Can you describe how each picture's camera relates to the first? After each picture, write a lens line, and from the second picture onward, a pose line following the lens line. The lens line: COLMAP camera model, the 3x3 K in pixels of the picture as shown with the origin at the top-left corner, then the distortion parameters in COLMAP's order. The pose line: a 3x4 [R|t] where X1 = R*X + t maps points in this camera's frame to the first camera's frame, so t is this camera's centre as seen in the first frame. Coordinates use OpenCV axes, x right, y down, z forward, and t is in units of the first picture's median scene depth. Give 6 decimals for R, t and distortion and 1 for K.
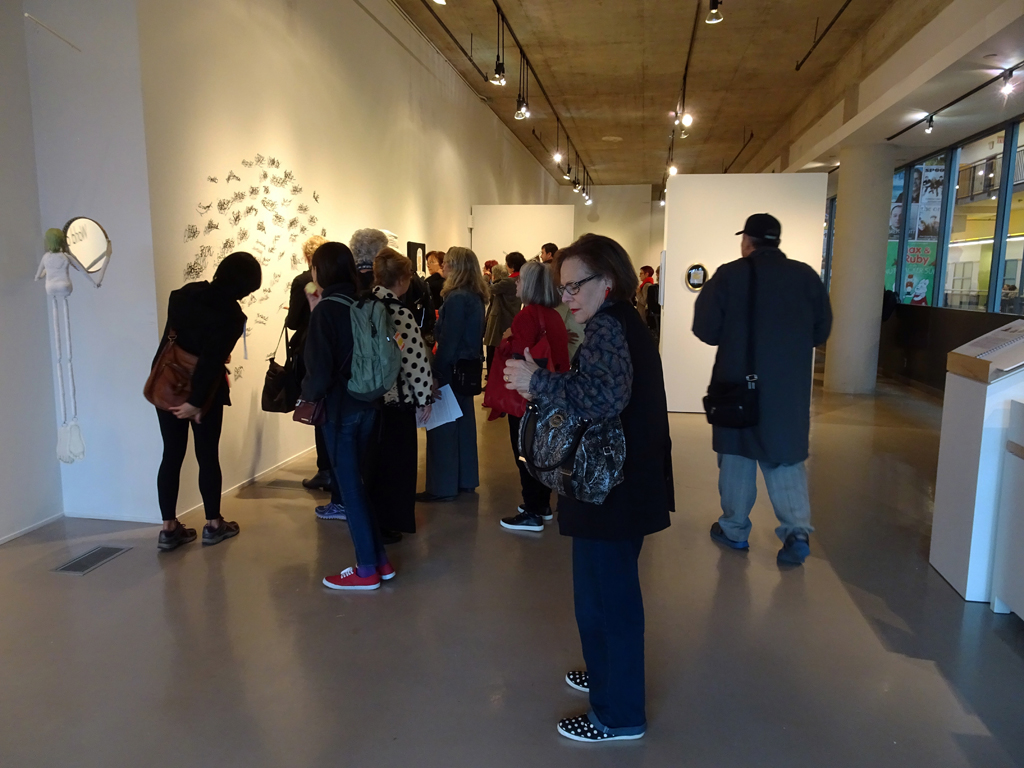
lens RADIAL K [[729.2, 0, 512.0], [0, 729.2, 384.0], [0, 0, 1]] dist [-0.000712, -0.000912]
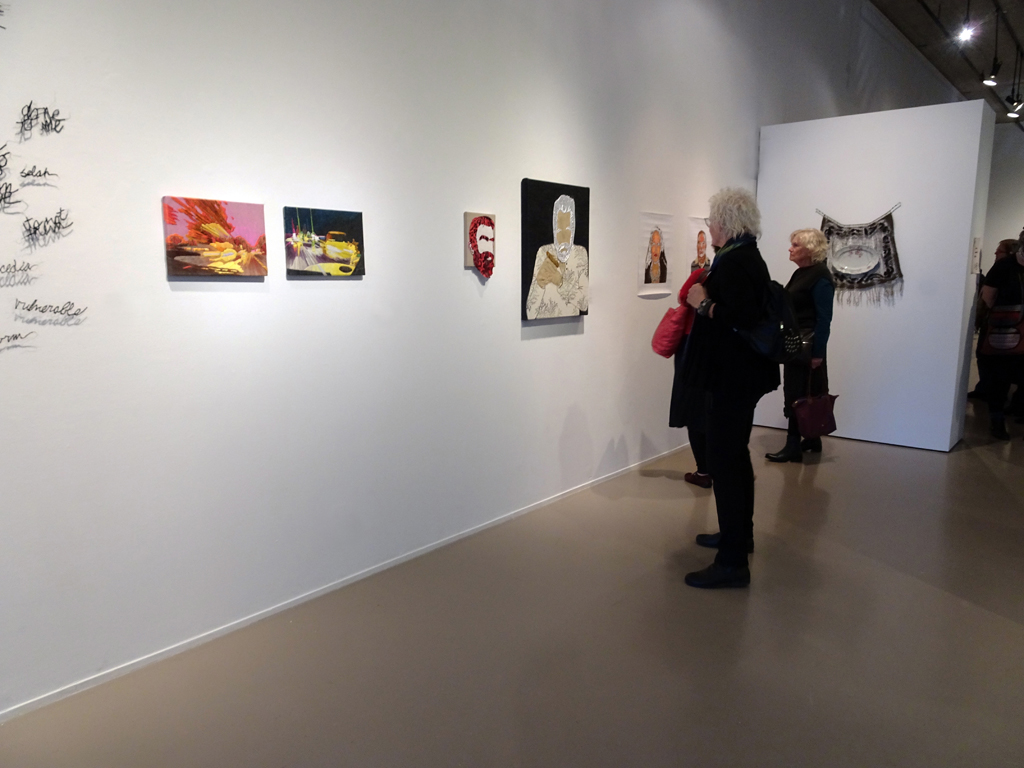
lens RADIAL K [[729.2, 0, 512.0], [0, 729.2, 384.0], [0, 0, 1]] dist [-0.000712, -0.000912]
pose [[0.867569, 0.066608, -0.492836, 0.057659], [-0.064166, 0.997699, 0.021886, -0.052942], [0.493160, 0.012635, 0.869847, 0.411544]]
